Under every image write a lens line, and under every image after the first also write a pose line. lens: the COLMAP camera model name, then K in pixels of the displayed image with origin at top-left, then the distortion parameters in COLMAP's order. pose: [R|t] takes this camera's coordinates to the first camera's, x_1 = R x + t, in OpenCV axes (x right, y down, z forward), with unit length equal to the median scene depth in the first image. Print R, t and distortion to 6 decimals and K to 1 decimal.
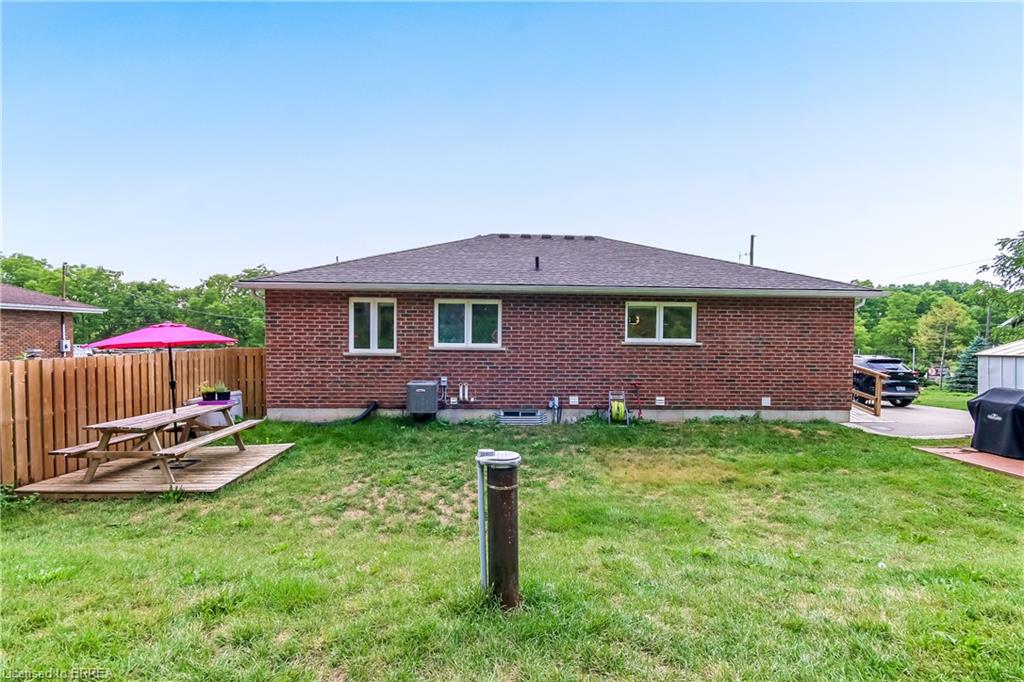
lens RADIAL K [[462.8, 0, 512.3], [0, 462.8, 345.9], [0, 0, 1]] dist [0.038661, -0.017220]
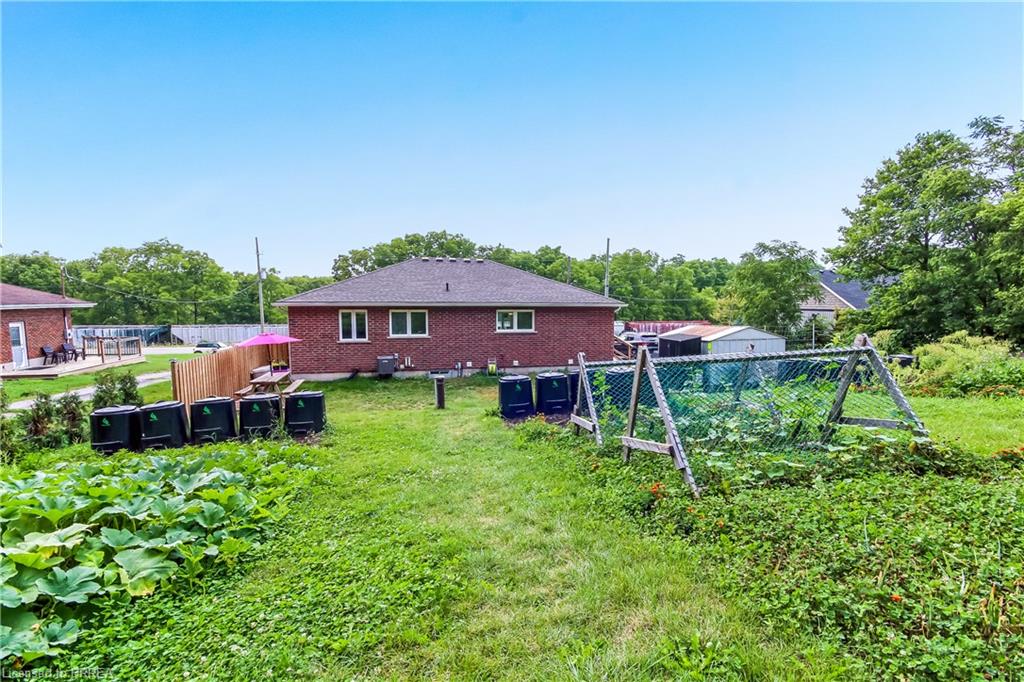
lens RADIAL K [[462.8, 0, 512.3], [0, 462.8, 345.9], [0, 0, 1]] dist [0.038661, -0.017220]
pose [[0.982158, -0.024329, 0.186479, -0.040313], [0.010678, 0.997211, 0.073862, -0.090004], [-0.187756, -0.070553, 0.979679, -0.834748]]
